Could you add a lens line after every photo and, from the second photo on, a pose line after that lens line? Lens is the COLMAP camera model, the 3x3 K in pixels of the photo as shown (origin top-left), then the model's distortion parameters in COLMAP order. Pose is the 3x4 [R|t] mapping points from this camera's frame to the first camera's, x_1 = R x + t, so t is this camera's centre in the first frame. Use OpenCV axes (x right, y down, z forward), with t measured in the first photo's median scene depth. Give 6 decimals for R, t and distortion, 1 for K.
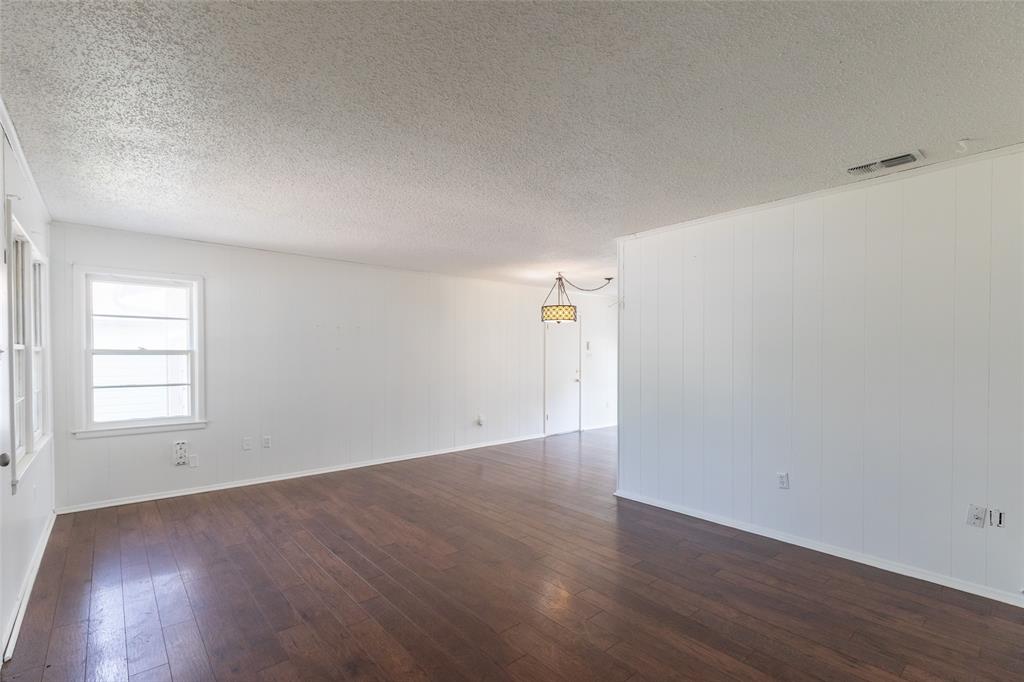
lens RADIAL K [[469.7, 0, 500.0], [0, 469.7, 352.4], [0, 0, 1]] dist [0.000232, -0.000492]
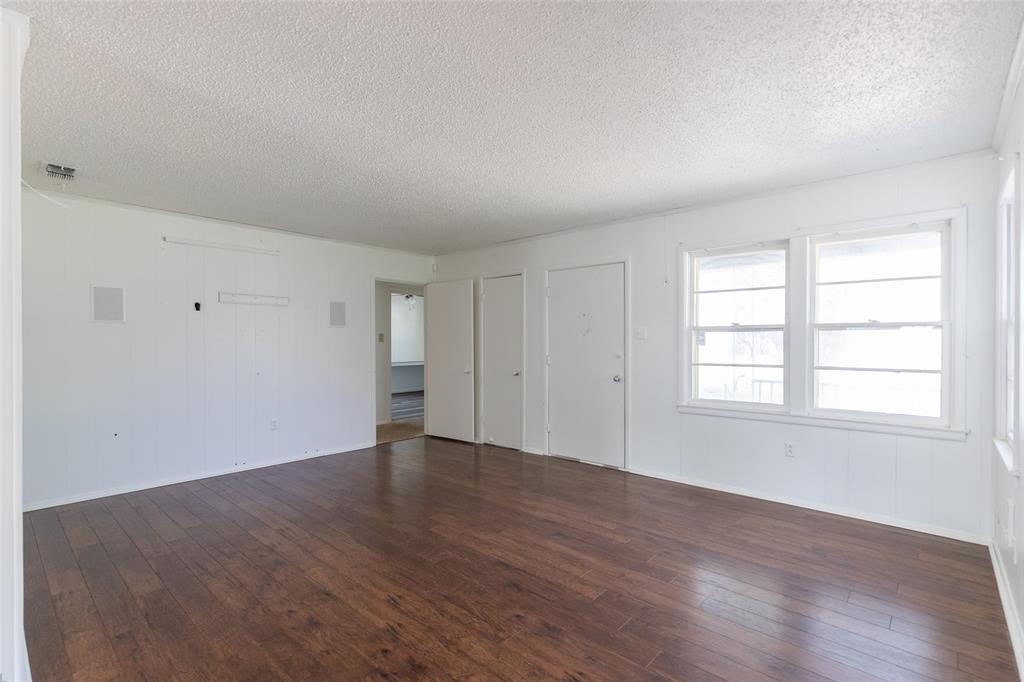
lens RADIAL K [[457.5, 0, 509.9], [0, 457.5, 346.2], [0, 0, 1]] dist [0.000239, 0.000031]
pose [[-0.989420, 0.004478, -0.145010, -0.080435], [0.003318, 0.999961, 0.008239, 0.020884], [0.145041, 0.007670, -0.989396, 1.354362]]
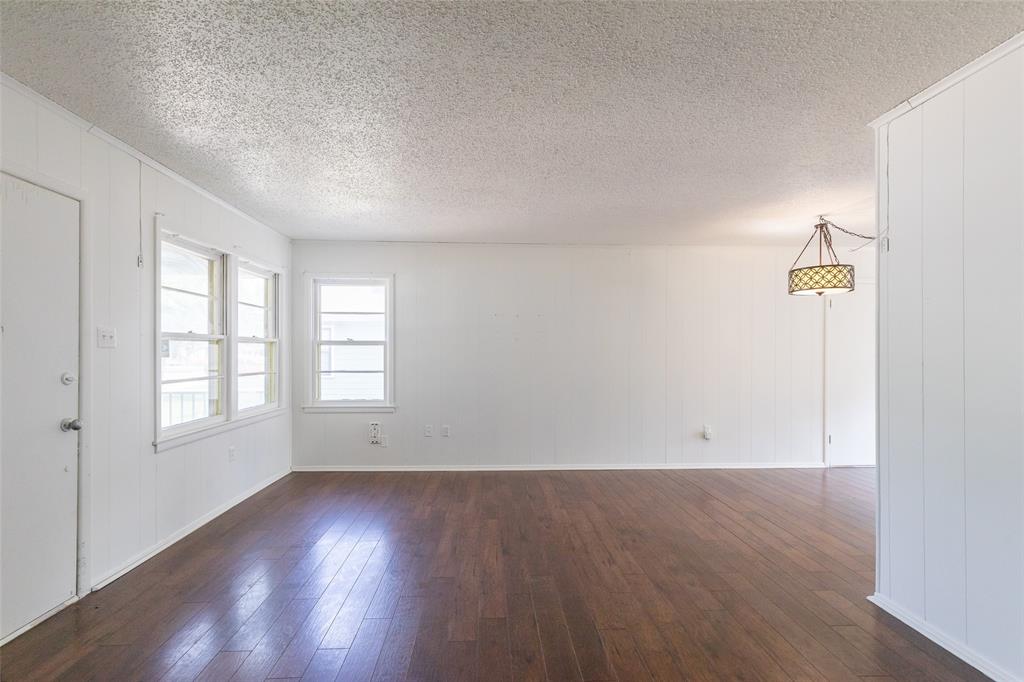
lens RADIAL K [[466.4, 0, 498.3], [0, 466.4, 342.7], [0, 0, 1]] dist [0.004468, 0.000265]
pose [[0.785306, -0.011108, -0.619008, 0.233606], [0.001354, 0.999867, -0.016225, 0.017987], [0.619107, 0.011903, 0.785217, 0.303021]]
